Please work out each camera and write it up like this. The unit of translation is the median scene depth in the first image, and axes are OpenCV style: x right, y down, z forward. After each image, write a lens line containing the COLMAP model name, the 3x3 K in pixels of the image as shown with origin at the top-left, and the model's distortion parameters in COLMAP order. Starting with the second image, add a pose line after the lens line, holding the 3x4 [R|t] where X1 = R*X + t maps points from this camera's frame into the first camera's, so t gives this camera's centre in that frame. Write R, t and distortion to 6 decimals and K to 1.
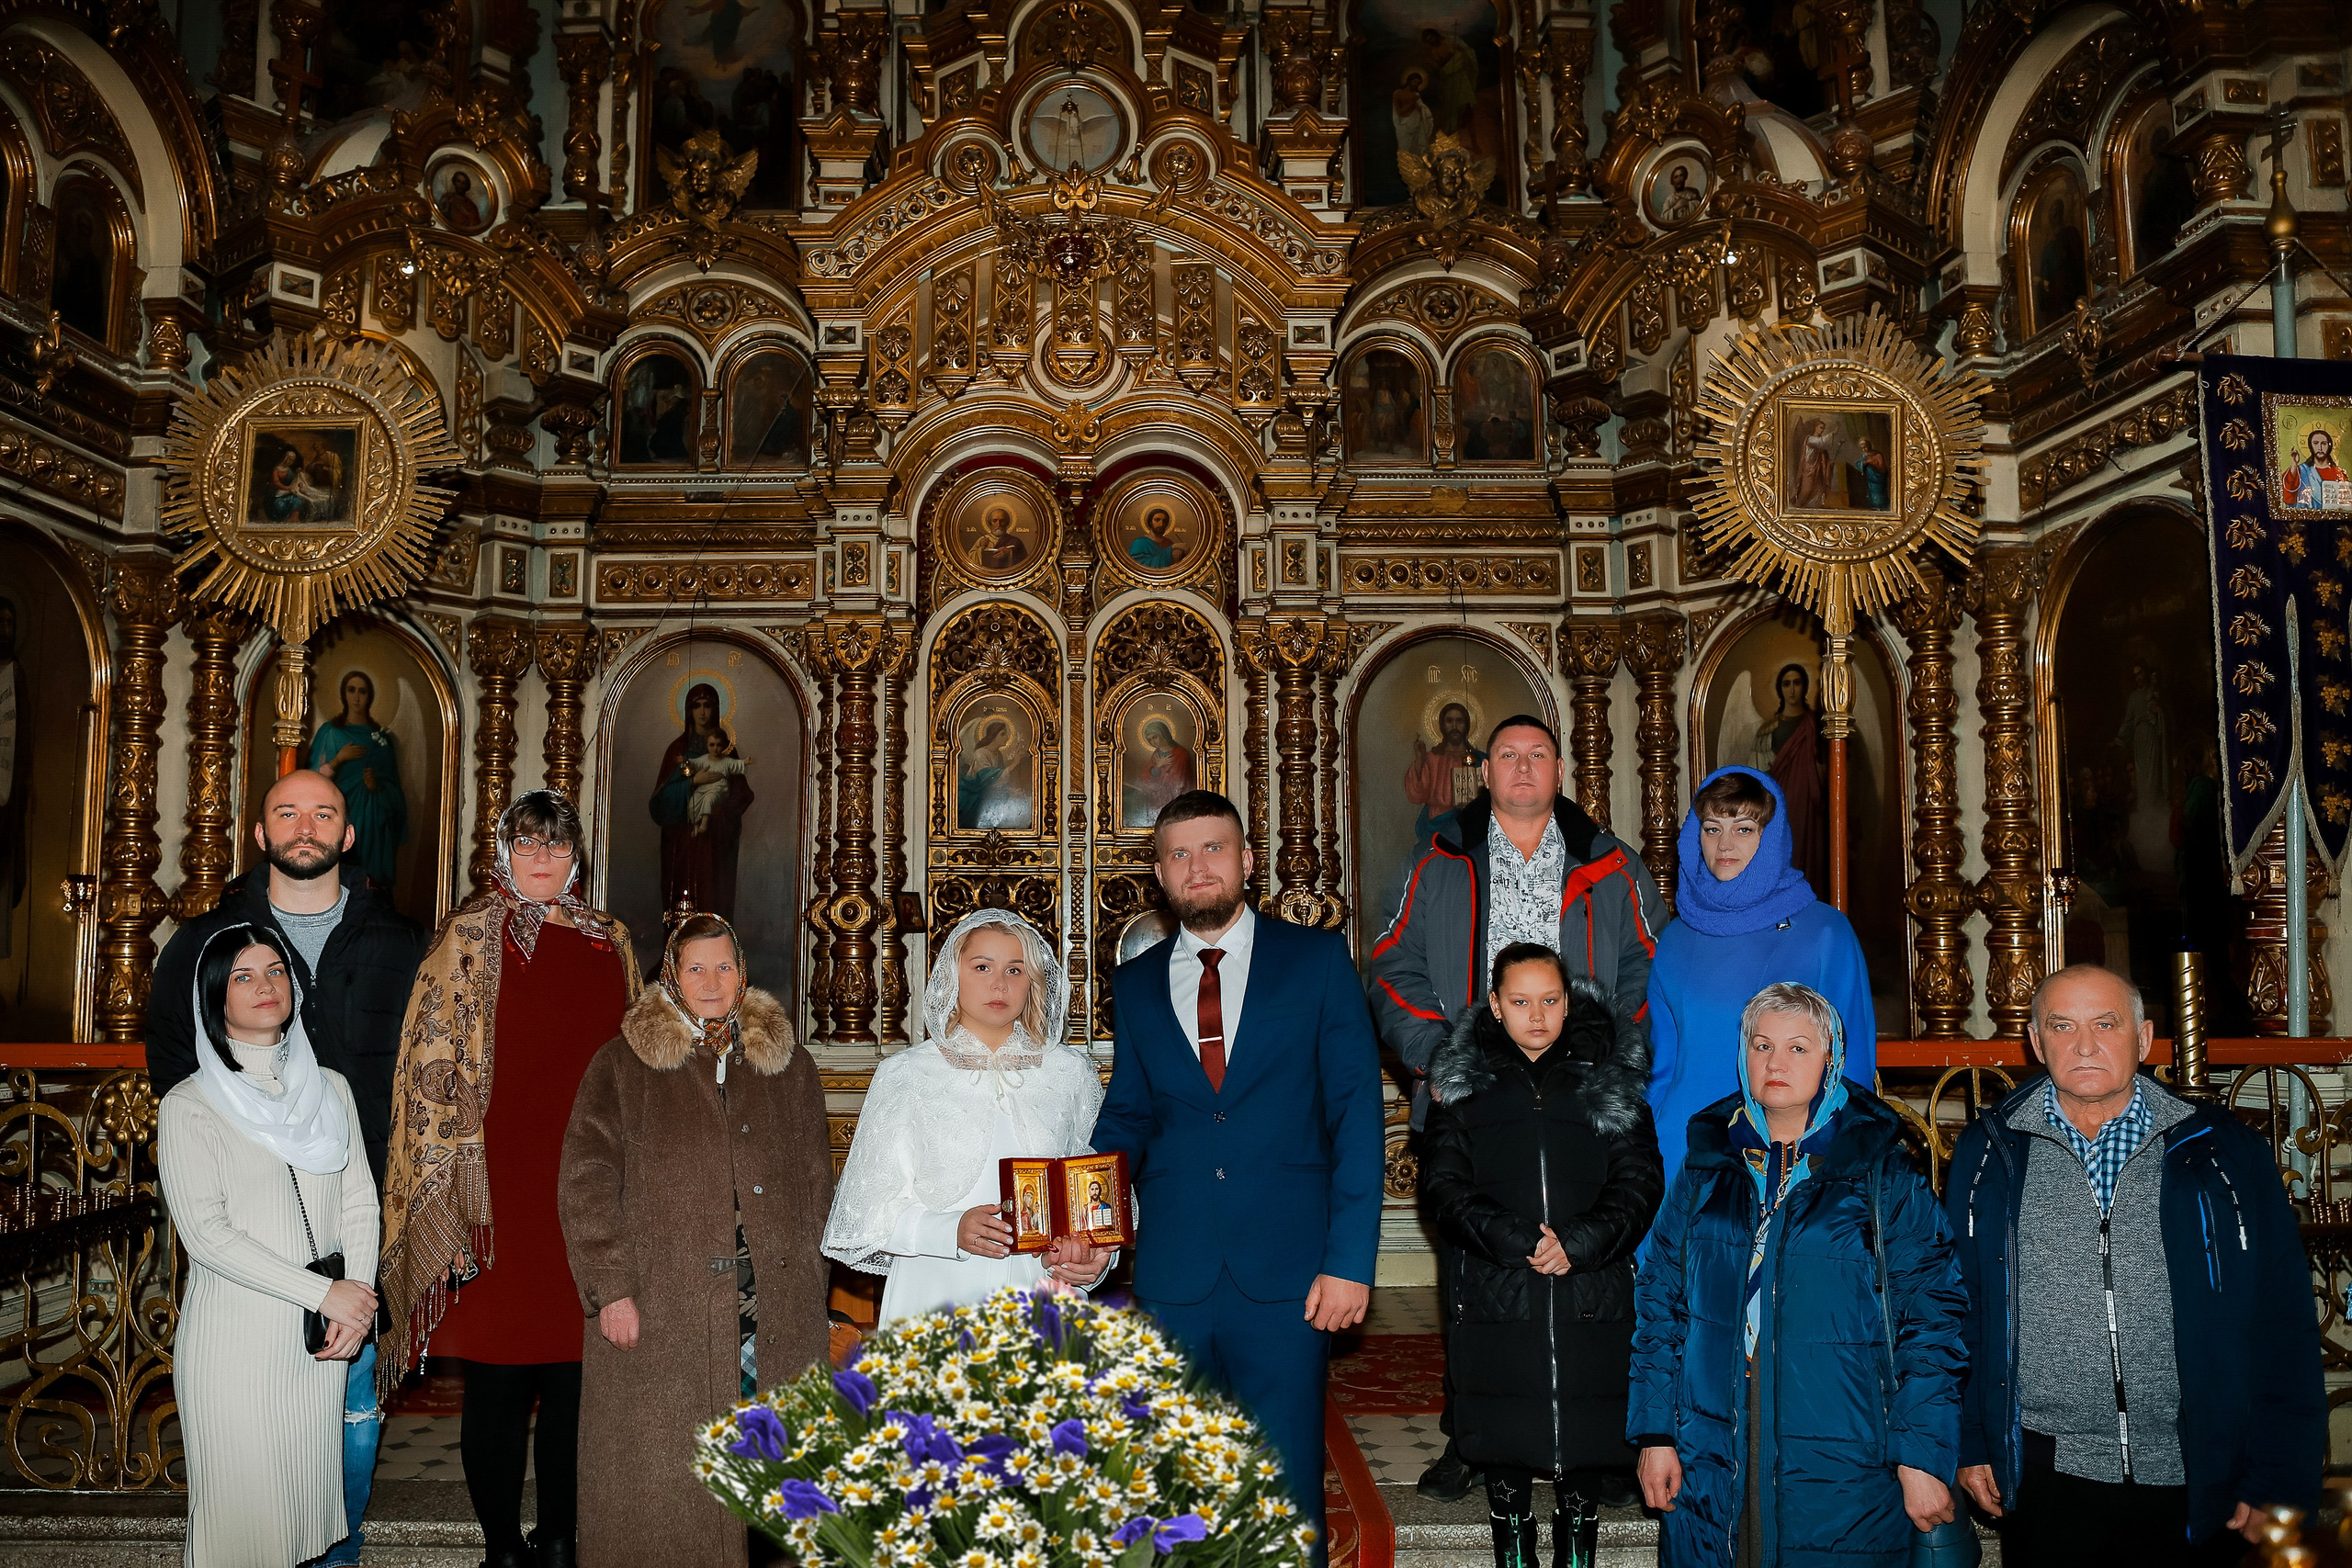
lens RADIAL K [[1716.3, 0, 1113.1], [0, 1716.3, 814.1], [0, 0, 1]] dist [-0.119876, 0.111139]
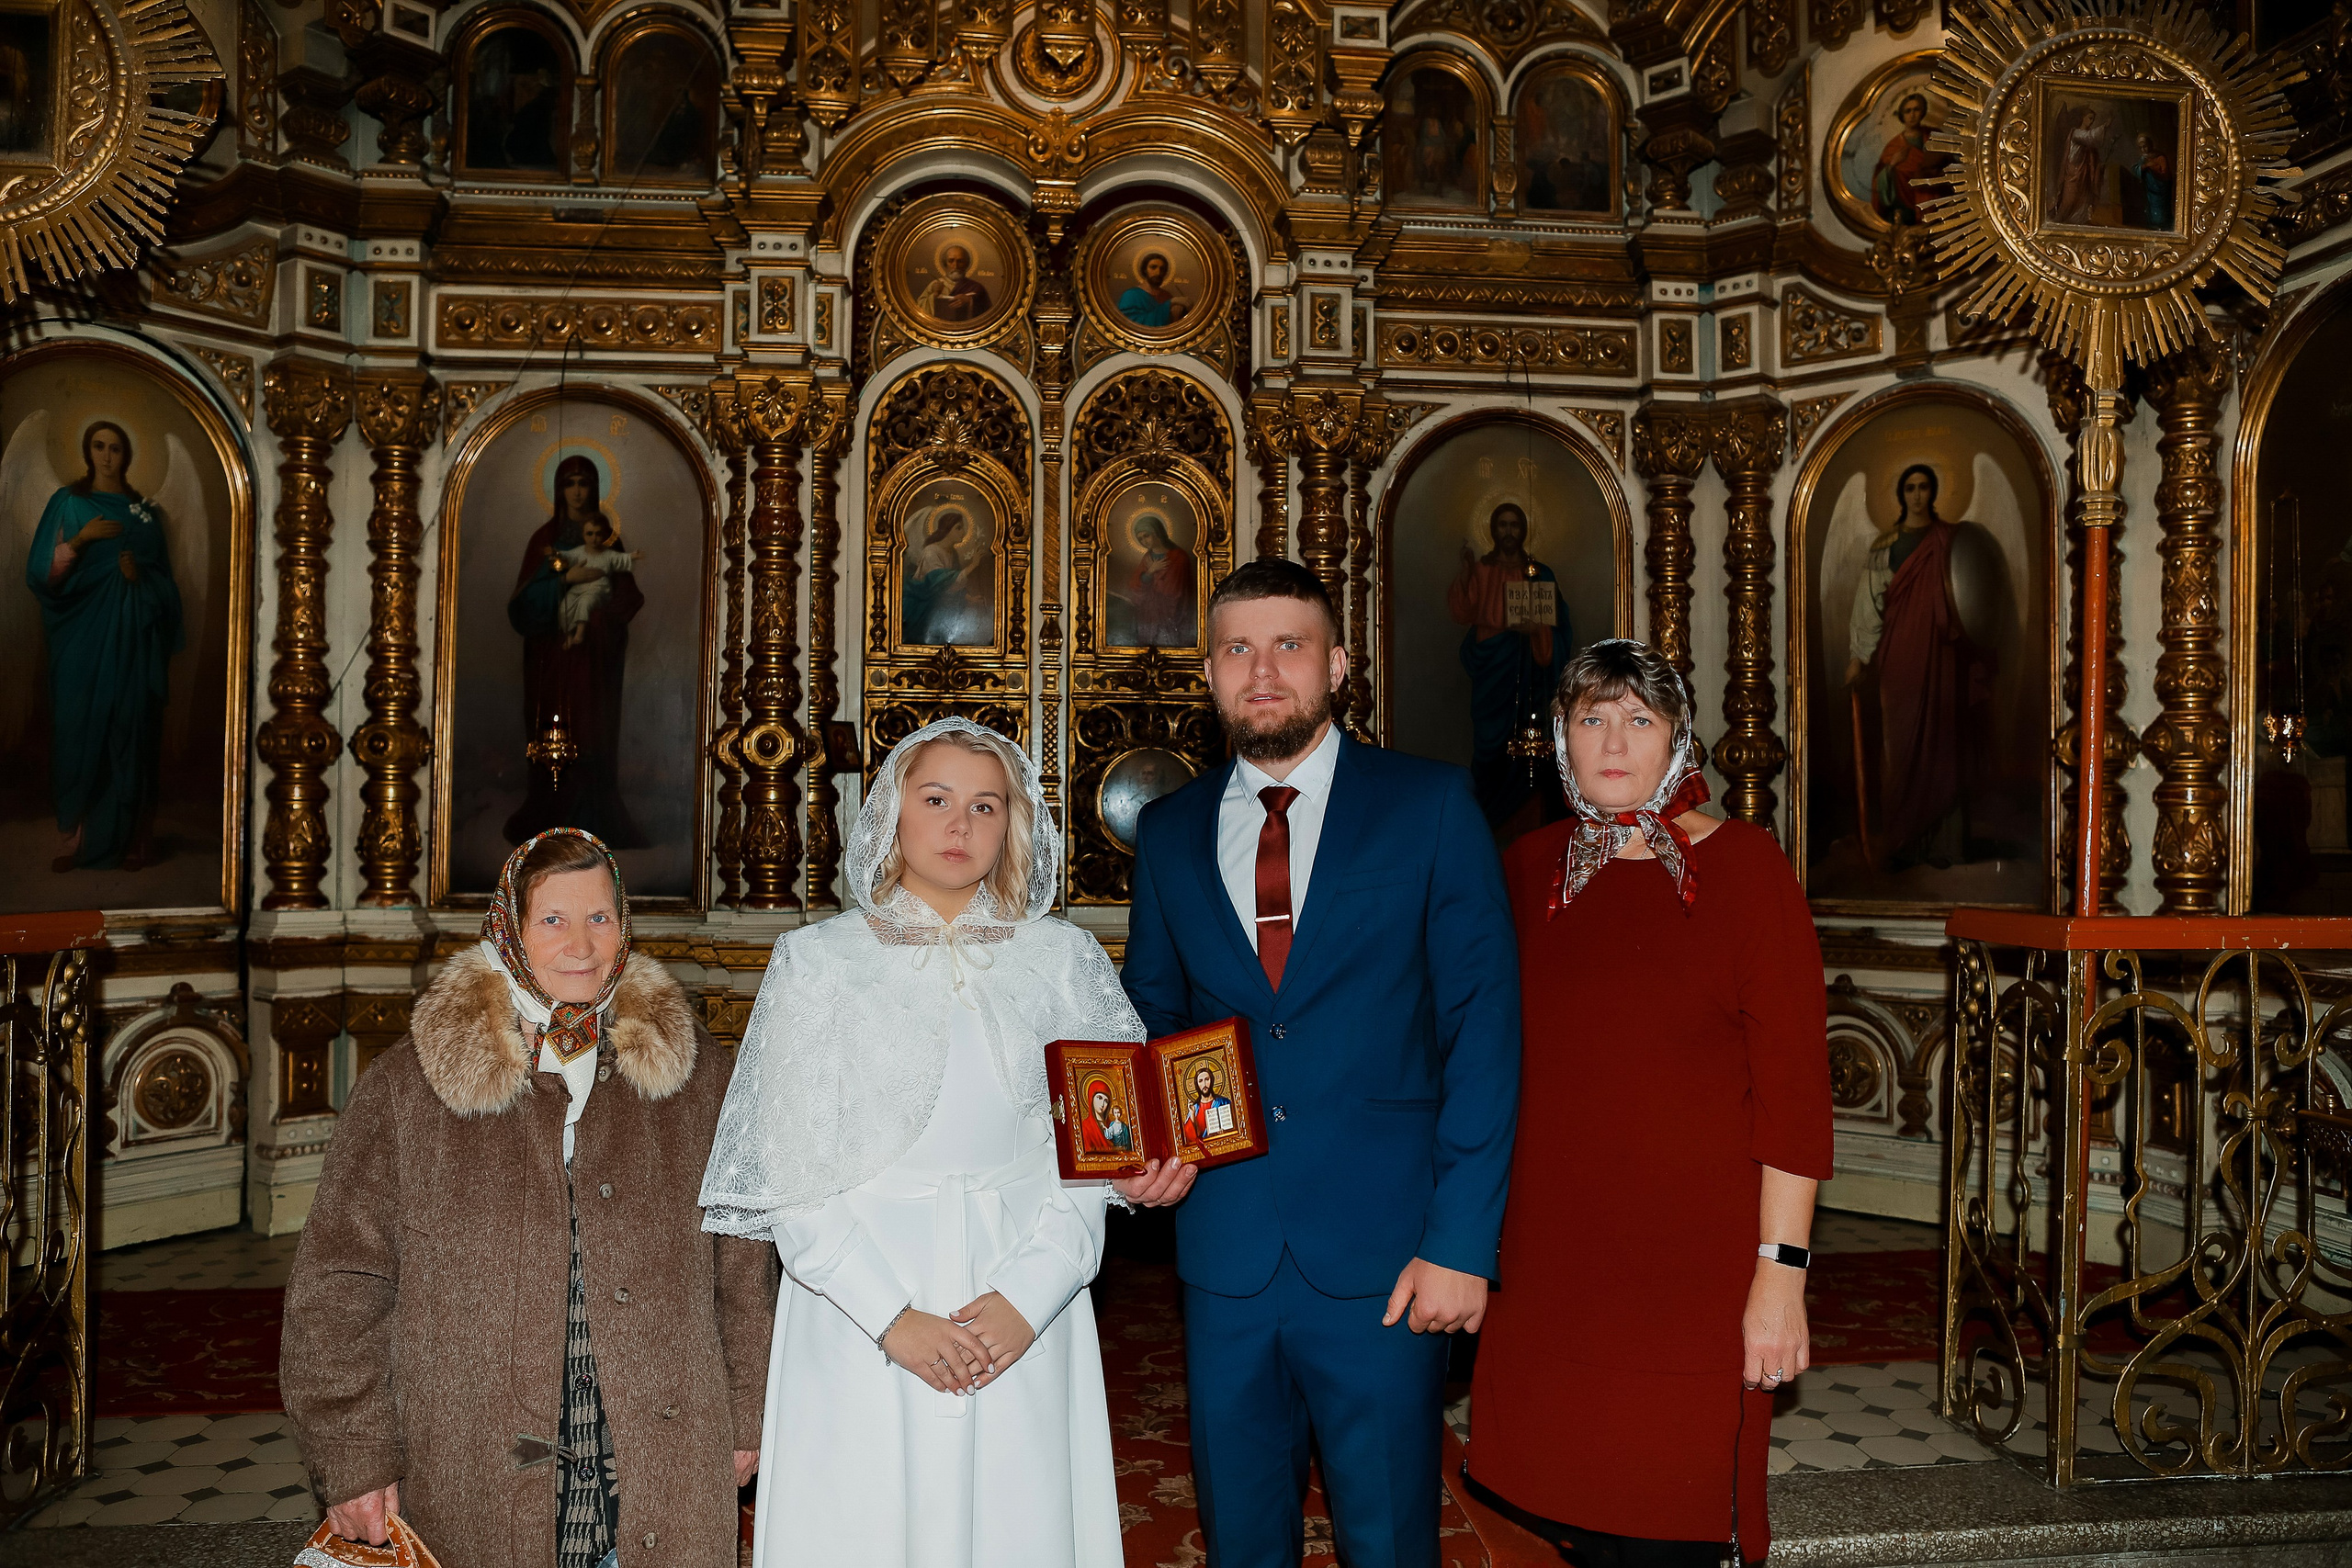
lens RADIAL K [[1804.9, 0, 1211.1], [0, 1804.9, 802.2], [0, 0, 1]] dist [-0.103452, 0.093745]
pose [[0.994096, 0.008943, 0.108131, -0.037641], [-0.017107, 0.997051, 0.074812, 0.017186], [-0.107143, -0.076220, 0.991318, 0.143570]]
